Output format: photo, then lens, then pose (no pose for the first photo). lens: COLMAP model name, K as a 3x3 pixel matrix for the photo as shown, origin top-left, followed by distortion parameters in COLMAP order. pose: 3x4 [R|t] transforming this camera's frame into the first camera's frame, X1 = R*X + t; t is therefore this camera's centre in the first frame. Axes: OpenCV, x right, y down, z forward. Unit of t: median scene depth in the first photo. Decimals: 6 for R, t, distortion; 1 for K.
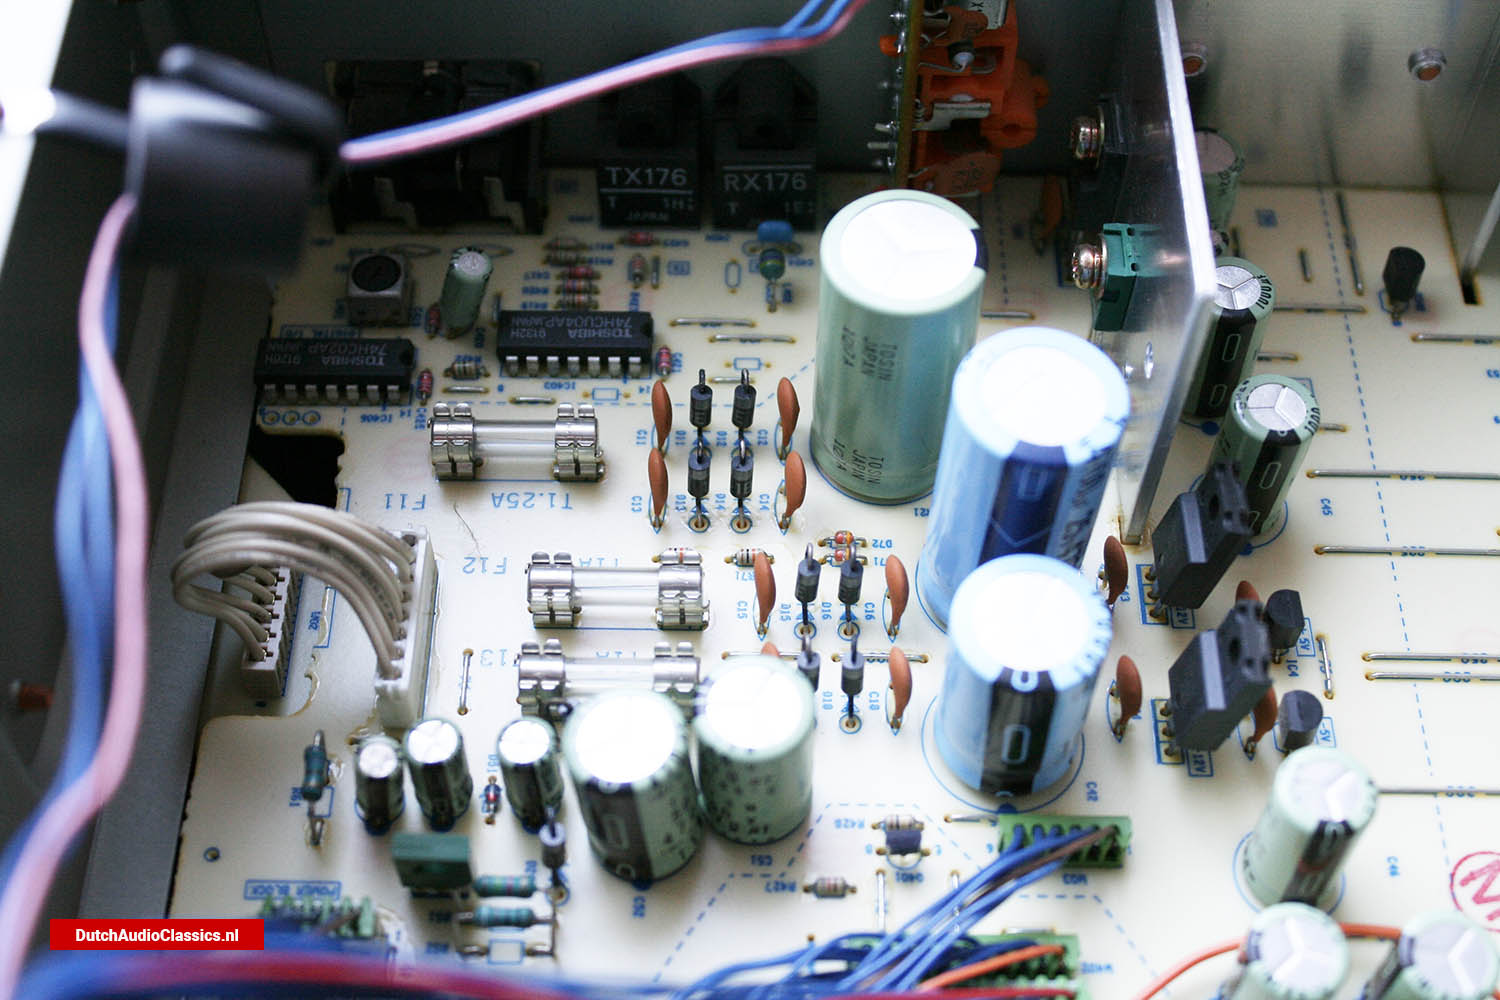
lens RADIAL K [[2133.3, 0, 750.0], [0, 2133.3, 500.0], [0, 0, 1]] dist [-0.051798, 0.066959]
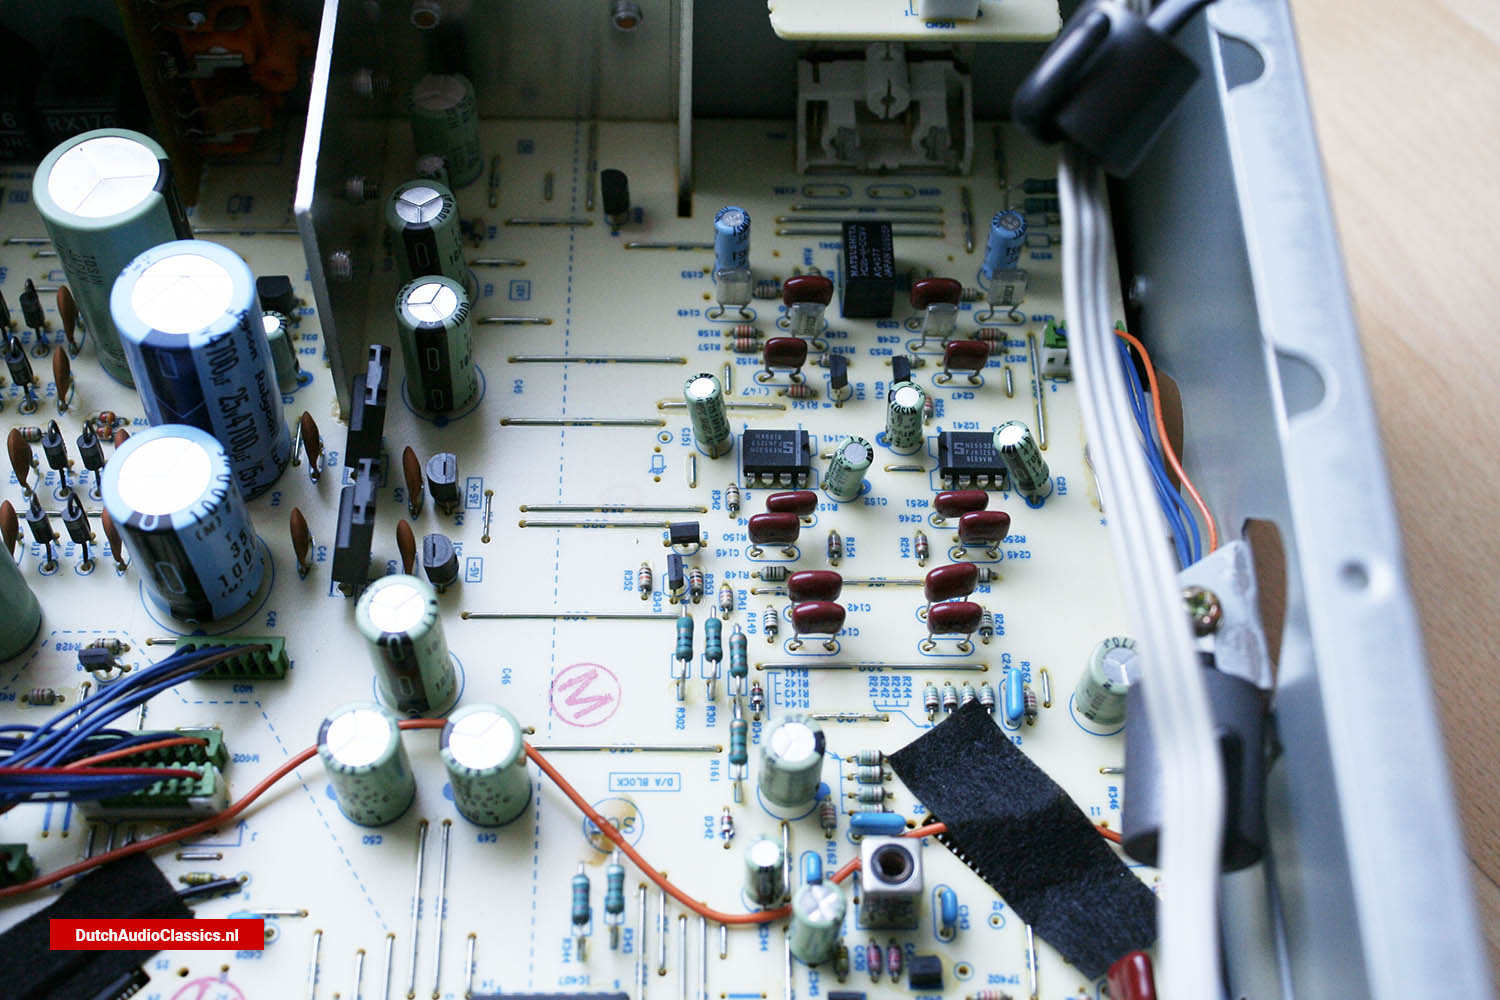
lens RADIAL K [[2042.9, 0, 750.0], [0, 2042.9, 500.0], [0, 0, 1]] dist [-0.058616, 0.035271]
pose [[0.999752, -0.013699, 0.017545, 0.398968], [0.013107, 0.999356, 0.033396, 0.031845], [-0.017991, -0.033158, 0.999288, -0.164142]]
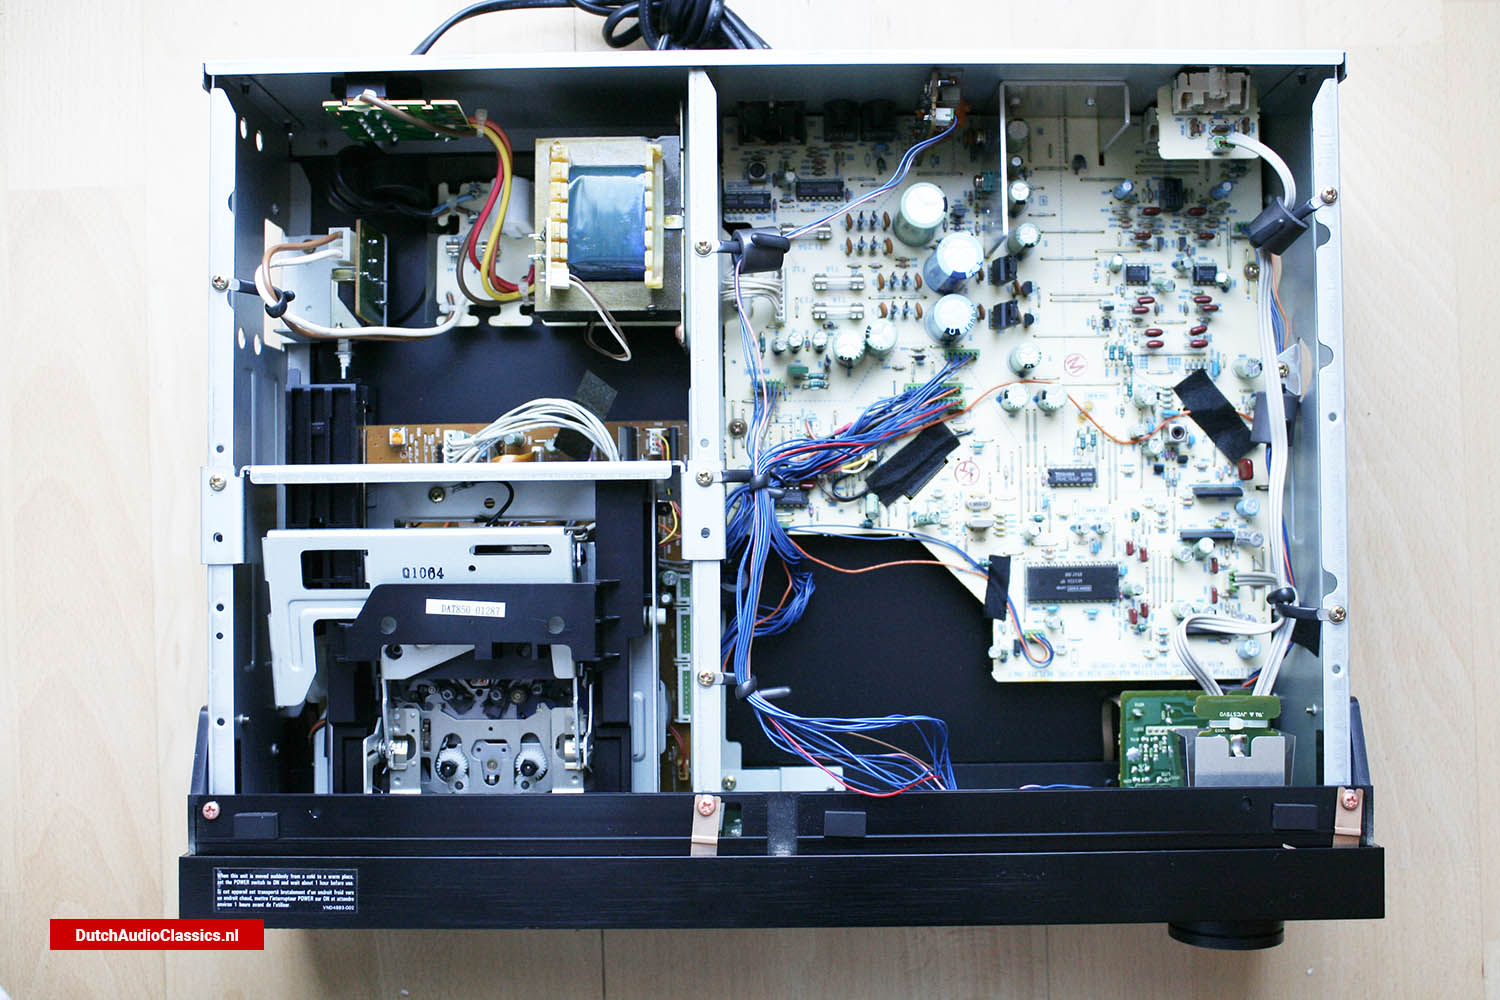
lens RADIAL K [[1597.5, 0, 750.0], [0, 1597.5, 500.0], [0, 0, 1]] dist [-0.086012, 0.002328]
pose [[0.999713, -0.020448, -0.012448, -0.183113], [0.023933, 0.842144, 0.538721, -1.072653], [-0.000532, -0.538864, 0.842393, -1.405857]]
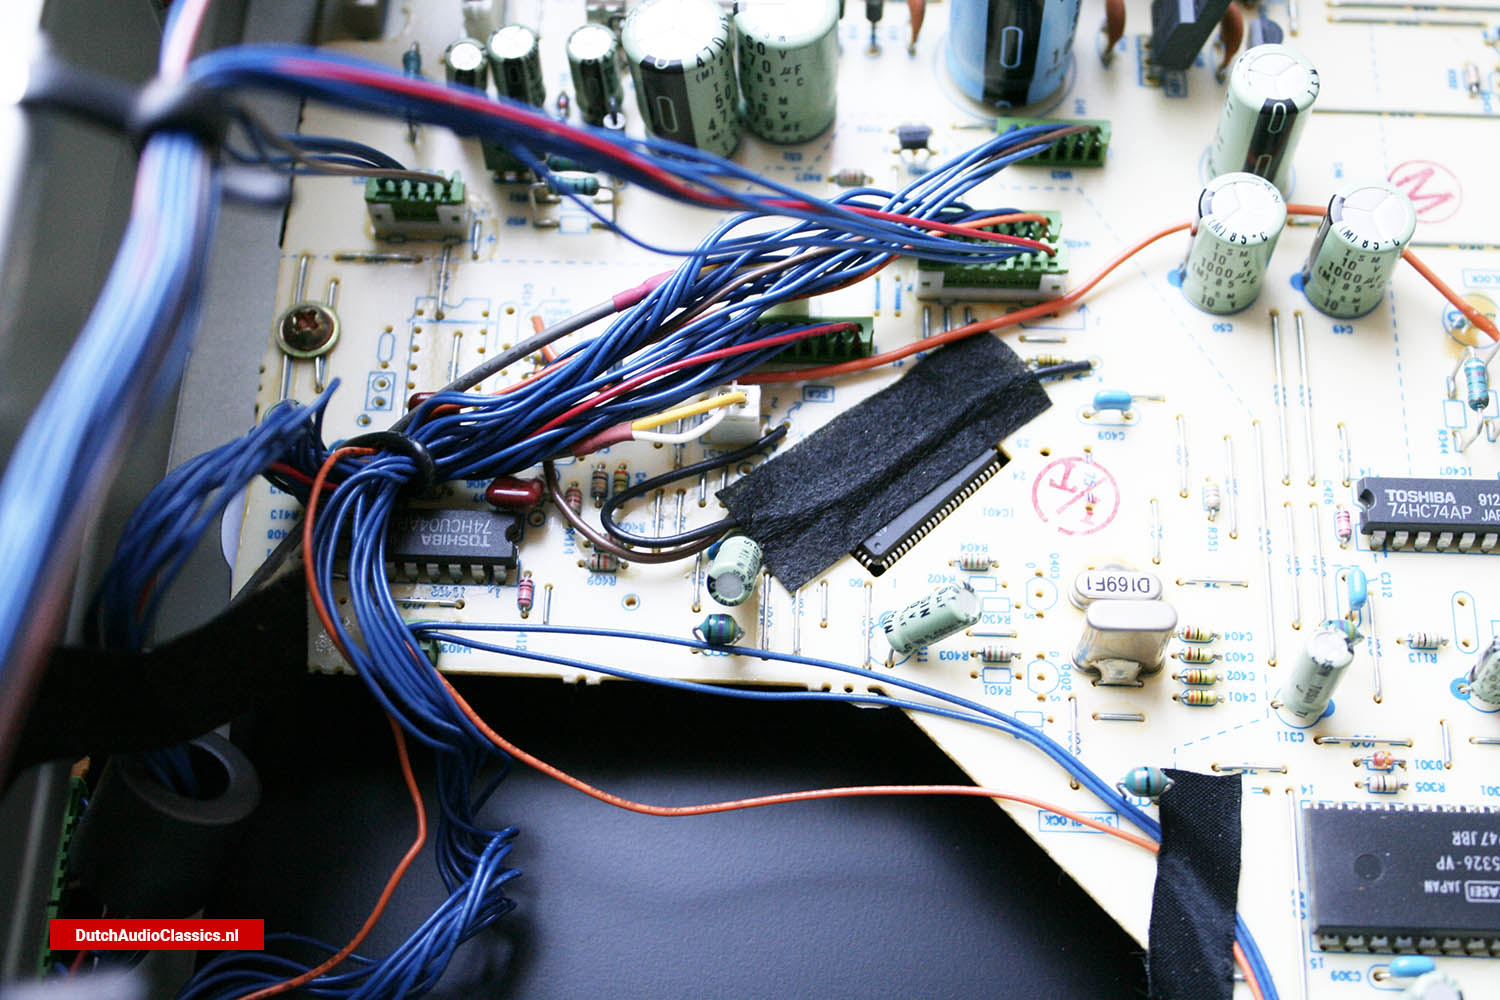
lens RADIAL K [[2133.3, 0, 750.0], [0, 2133.3, 500.0], [0, 0, 1]] dist [-0.051798, 0.066959]
pose [[0.999331, 0.015563, -0.033086, 0.022075], [-0.010490, 0.988883, 0.148322, 0.171218], [0.035026, -0.147876, 0.988386, -0.171948]]
